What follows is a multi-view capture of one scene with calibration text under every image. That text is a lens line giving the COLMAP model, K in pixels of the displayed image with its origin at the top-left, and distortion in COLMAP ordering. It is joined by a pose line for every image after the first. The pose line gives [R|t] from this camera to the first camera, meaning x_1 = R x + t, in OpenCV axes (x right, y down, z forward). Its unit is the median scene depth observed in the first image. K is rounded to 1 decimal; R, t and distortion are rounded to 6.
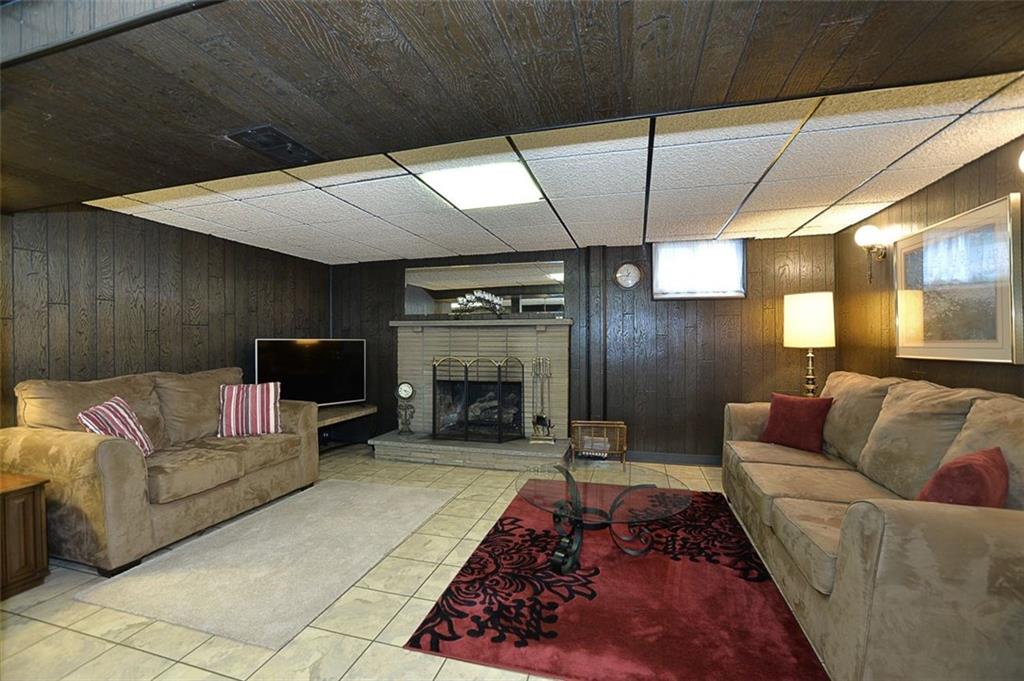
lens RADIAL K [[448.5, 0, 505.4], [0, 448.5, 341.5], [0, 0, 1]] dist [-0.061367, 0.020998]
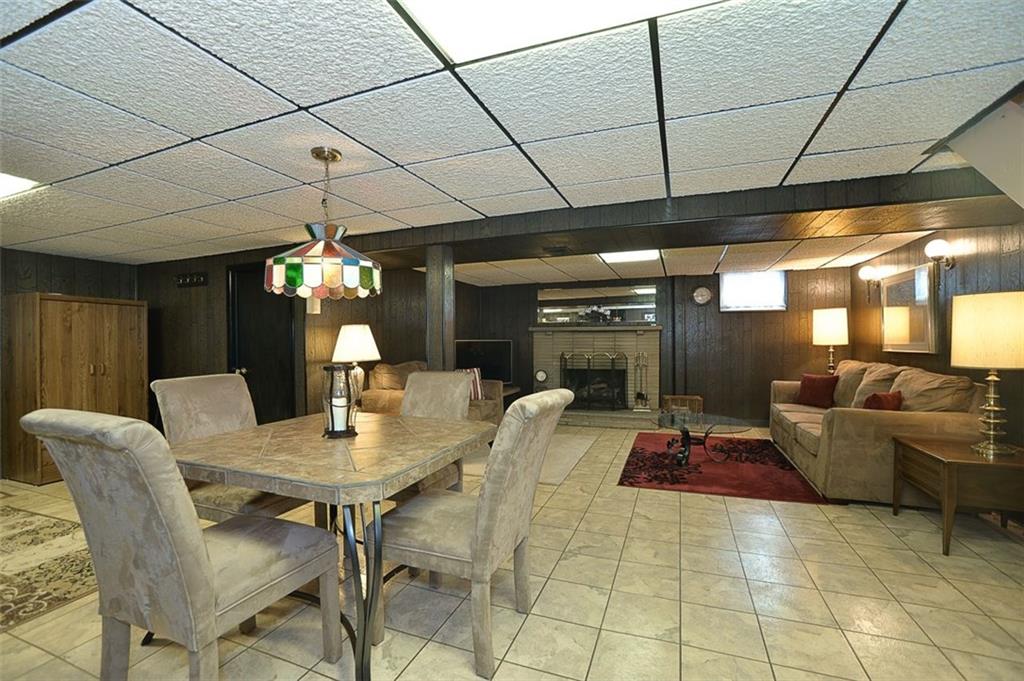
lens RADIAL K [[448.5, 0, 505.4], [0, 448.5, 341.5], [0, 0, 1]] dist [-0.061367, 0.020998]
pose [[0.995995, -0.003520, -0.089341, -0.276788], [0.003797, 0.999989, 0.002930, -0.007104], [0.089329, -0.003257, 0.995997, -0.581854]]
